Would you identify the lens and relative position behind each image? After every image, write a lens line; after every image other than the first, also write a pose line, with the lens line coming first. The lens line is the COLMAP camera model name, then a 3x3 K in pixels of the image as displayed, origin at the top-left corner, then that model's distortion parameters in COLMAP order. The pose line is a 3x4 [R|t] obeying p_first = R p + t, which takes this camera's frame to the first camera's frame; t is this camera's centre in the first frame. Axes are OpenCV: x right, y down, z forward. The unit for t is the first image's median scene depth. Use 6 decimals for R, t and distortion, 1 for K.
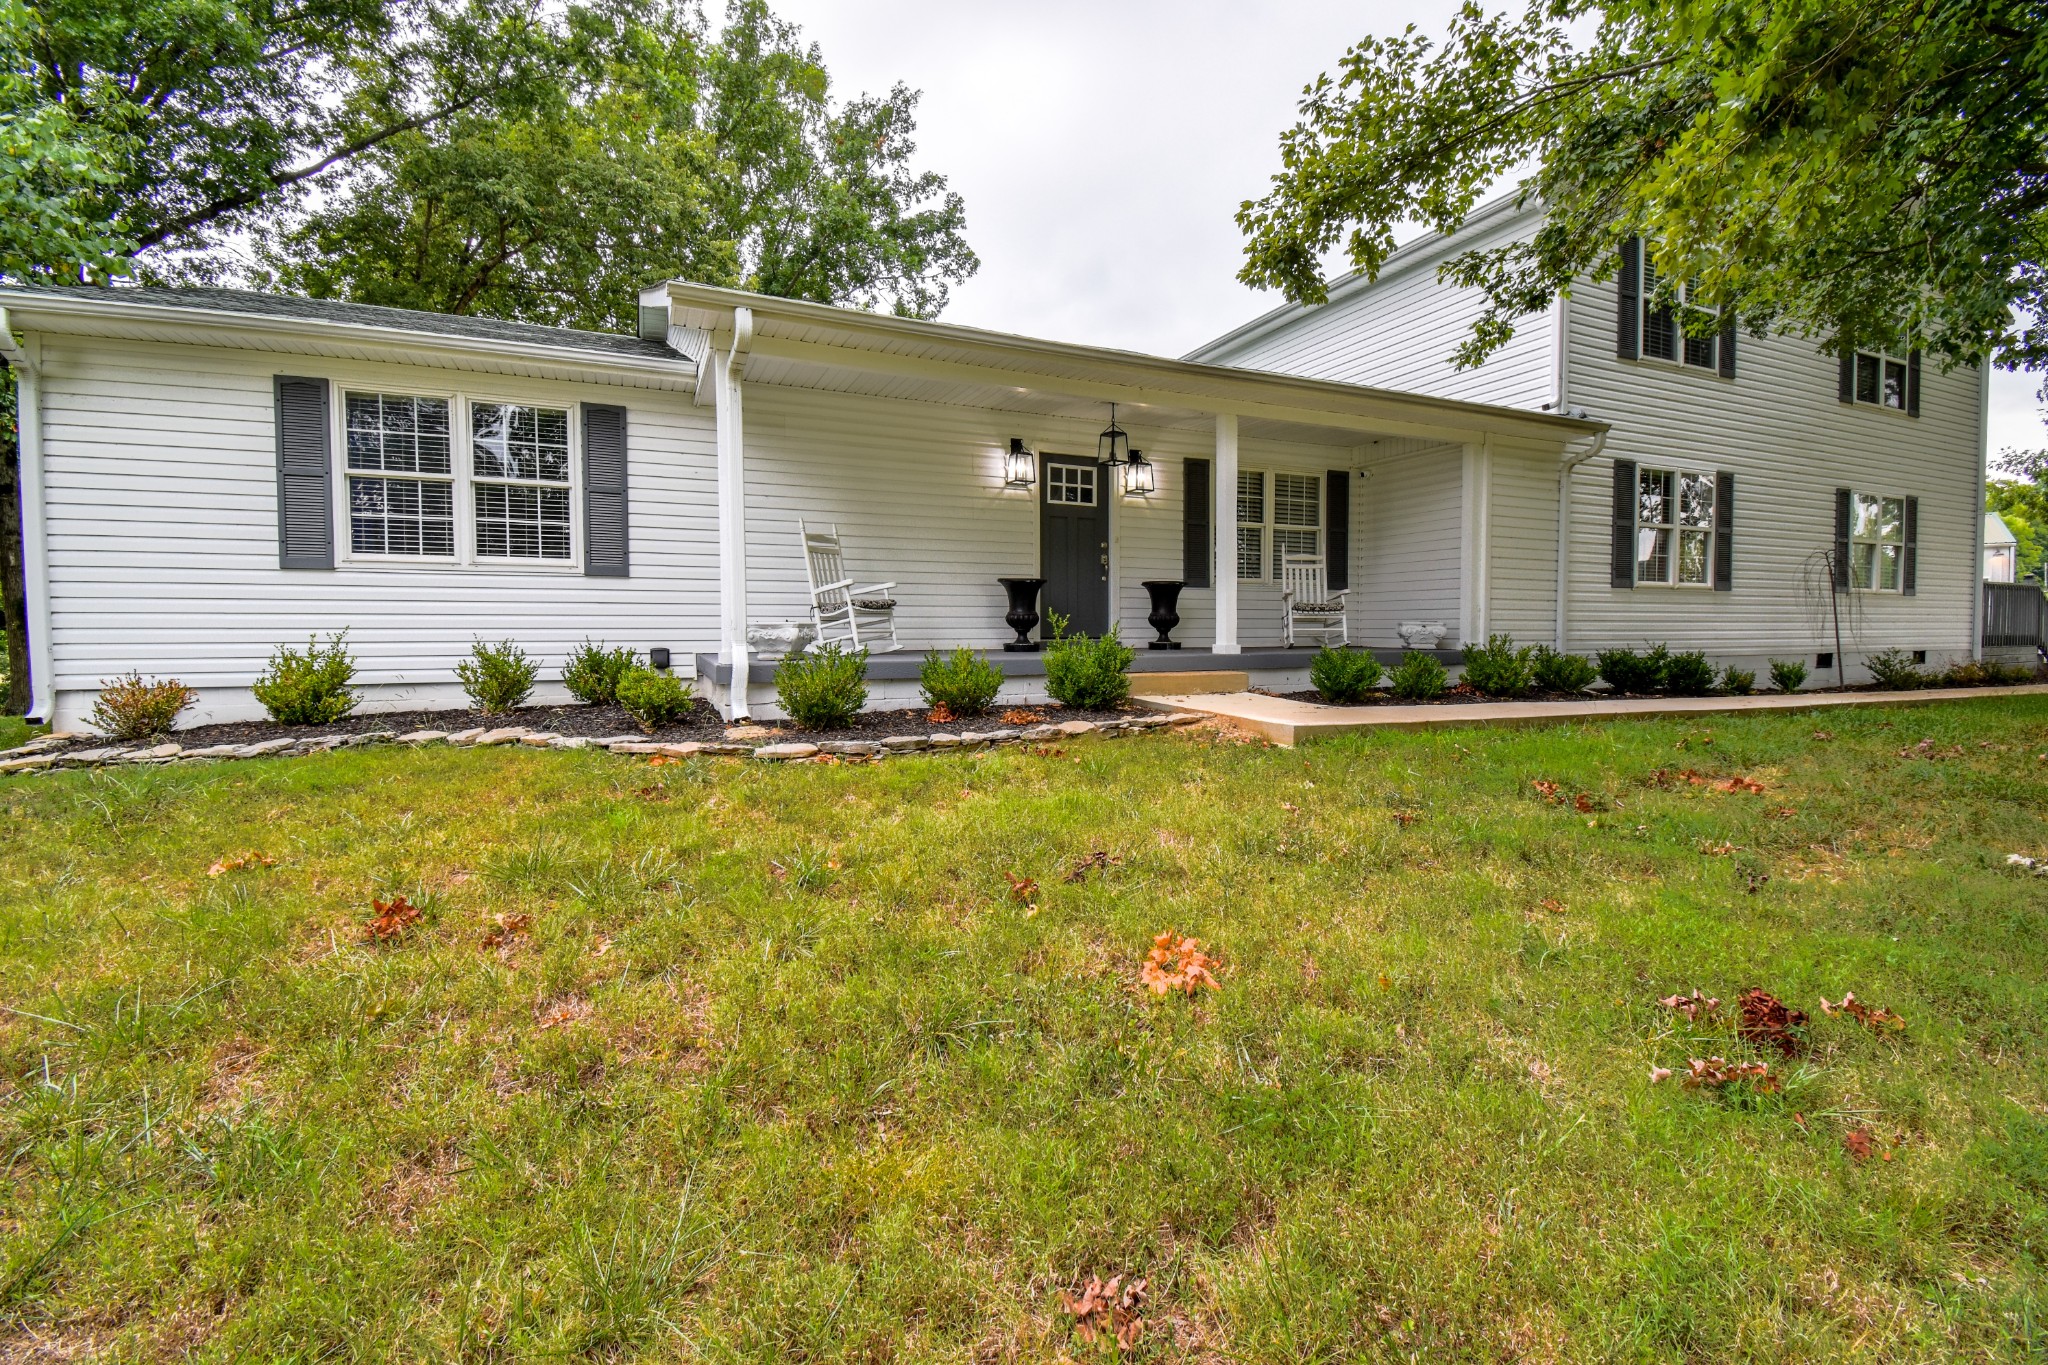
lens RADIAL K [[906.5, 0, 1043.2], [0, 906.5, 673.0], [0, 0, 1]] dist [0.018367, -0.025295]
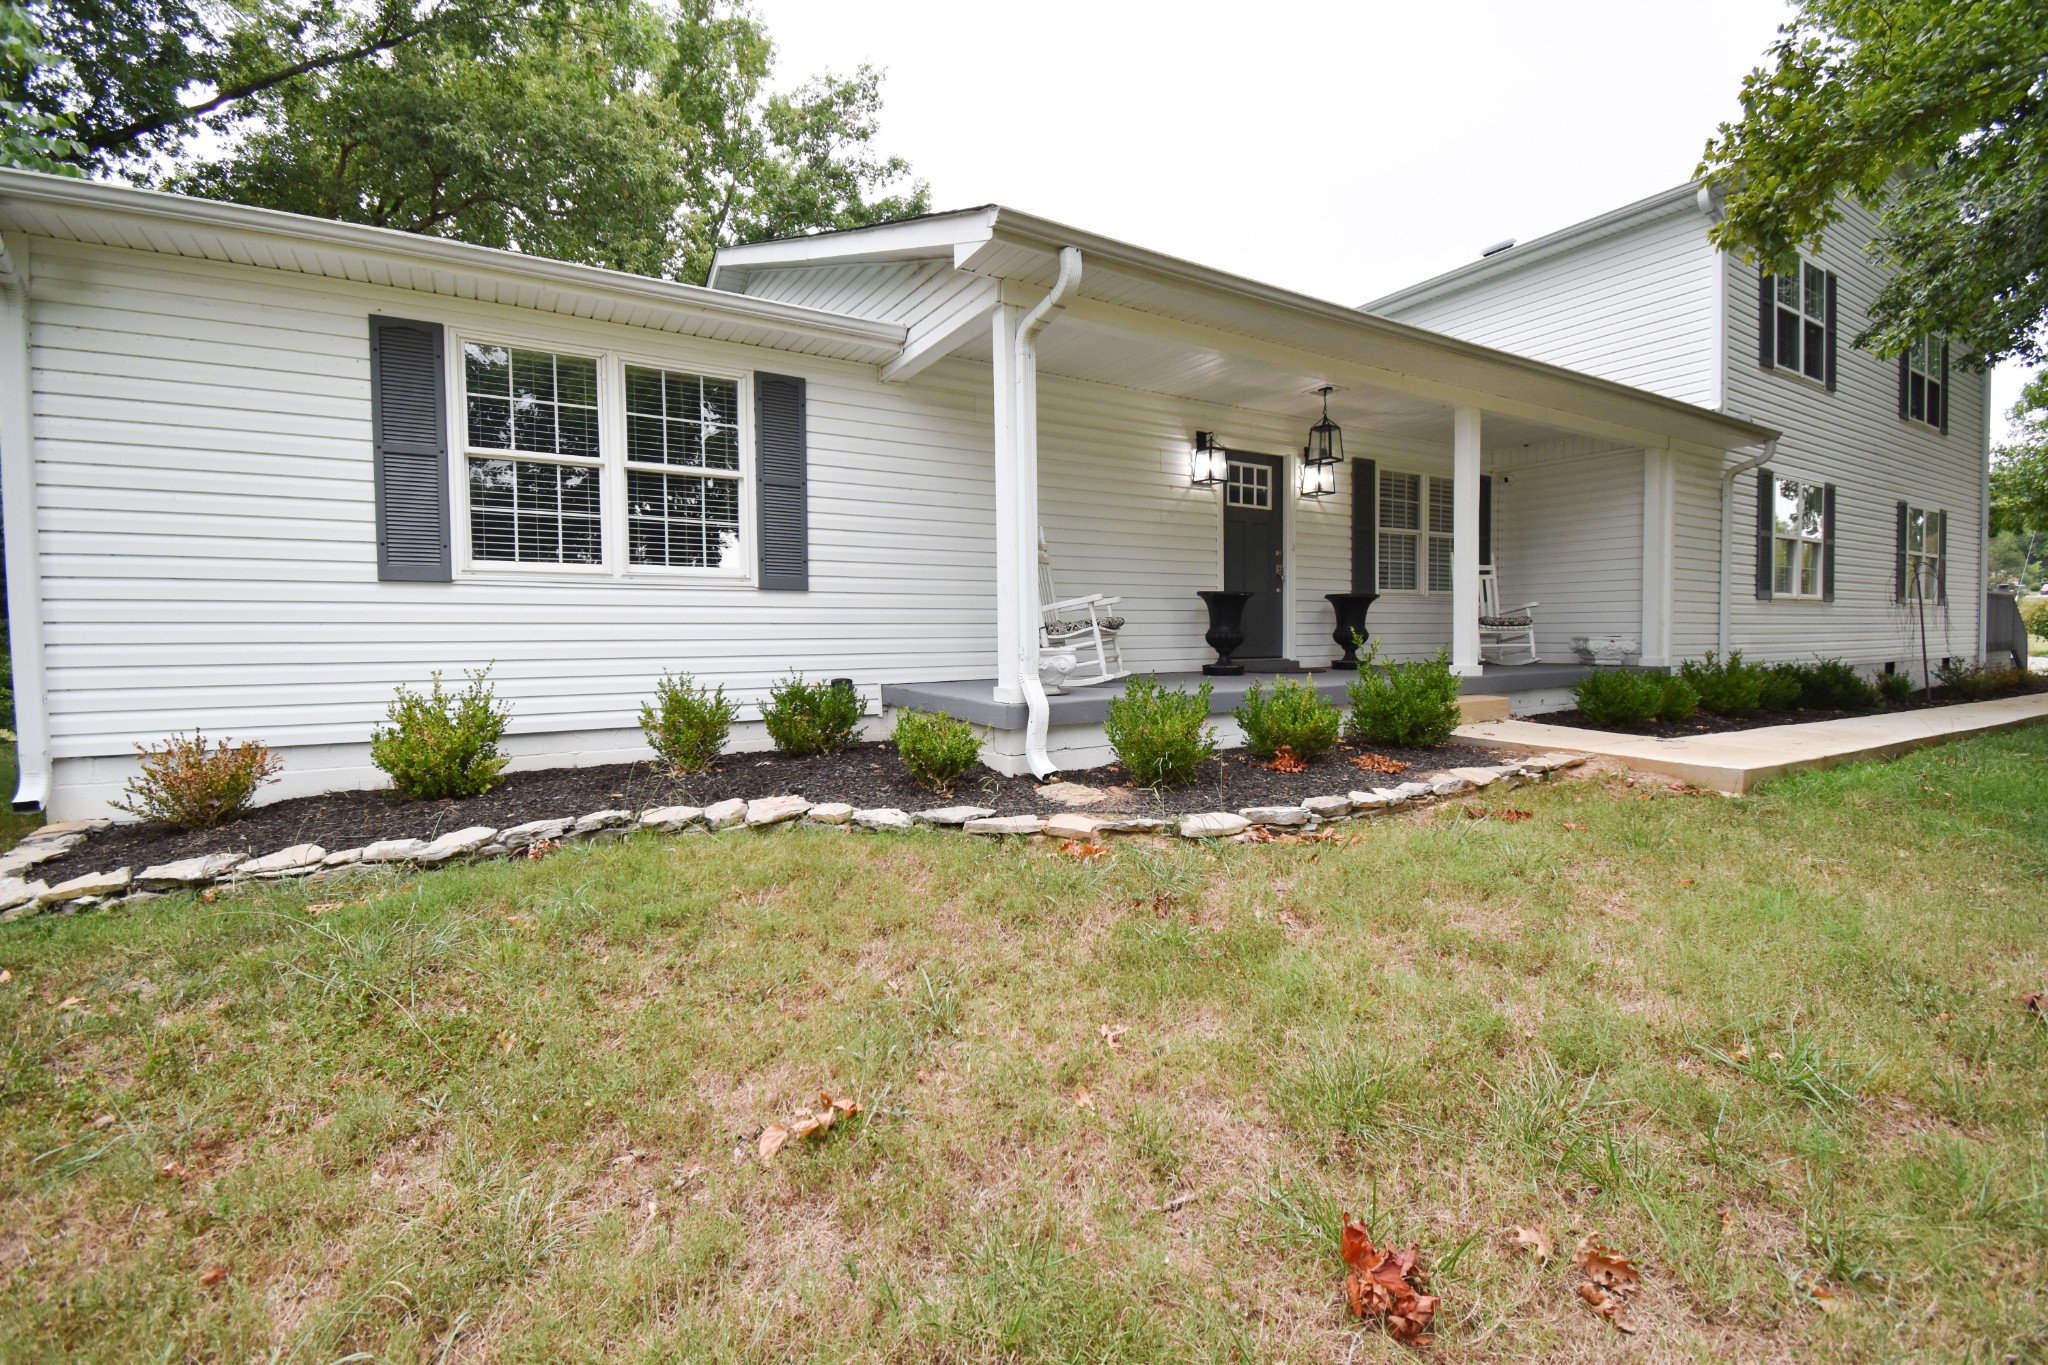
lens RADIAL K [[906.5, 0, 1043.2], [0, 906.5, 673.0], [0, 0, 1]] dist [0.018367, -0.025295]
pose [[0.991801, -0.011799, 0.127244, -0.352940], [0.012708, 0.999899, -0.006337, -0.025730], [-0.127157, 0.007902, 0.991851, 0.180403]]
